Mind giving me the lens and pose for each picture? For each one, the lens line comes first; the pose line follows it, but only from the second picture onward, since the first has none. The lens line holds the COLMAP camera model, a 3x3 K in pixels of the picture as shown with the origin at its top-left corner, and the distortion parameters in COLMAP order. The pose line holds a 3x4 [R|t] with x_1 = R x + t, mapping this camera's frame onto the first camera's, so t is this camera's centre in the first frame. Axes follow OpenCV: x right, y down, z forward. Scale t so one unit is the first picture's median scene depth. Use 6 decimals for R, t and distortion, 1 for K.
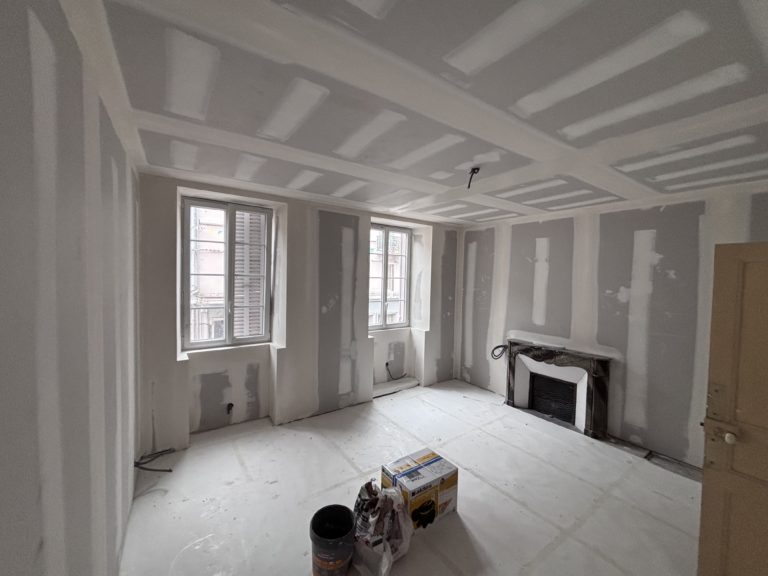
lens RADIAL K [[308.6, 0, 381.3], [0, 308.6, 286.8], [0, 0, 1]] dist [-0.001194, 0.000741]
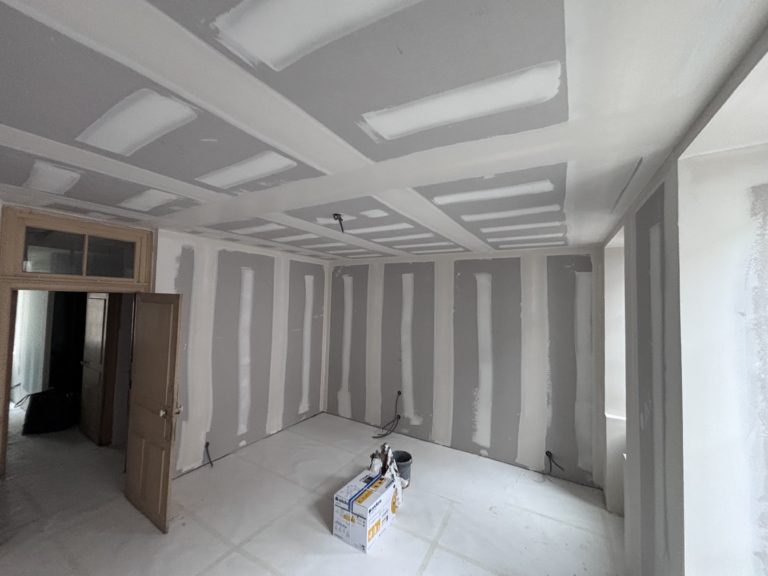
lens RADIAL K [[308.6, 0, 381.3], [0, 308.6, 286.8], [0, 0, 1]] dist [-0.001194, 0.000741]
pose [[-0.904765, -0.063170, -0.421200, 0.557255], [-0.060911, 0.997966, -0.018831, -0.138766], [0.421533, 0.008618, -0.906772, 1.884167]]
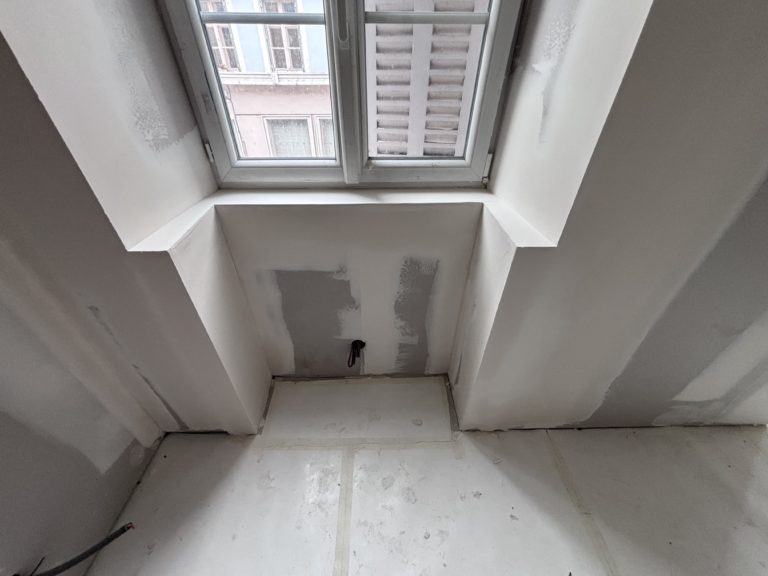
lens RADIAL K [[308.6, 0, 381.3], [0, 308.6, 286.8], [0, 0, 1]] dist [-0.001194, 0.000741]
pose [[0.825260, 0.325754, -0.461335, -0.425740], [-0.000947, 0.817676, 0.575678, 0.137277], [0.564752, -0.474647, 0.675104, 1.086942]]
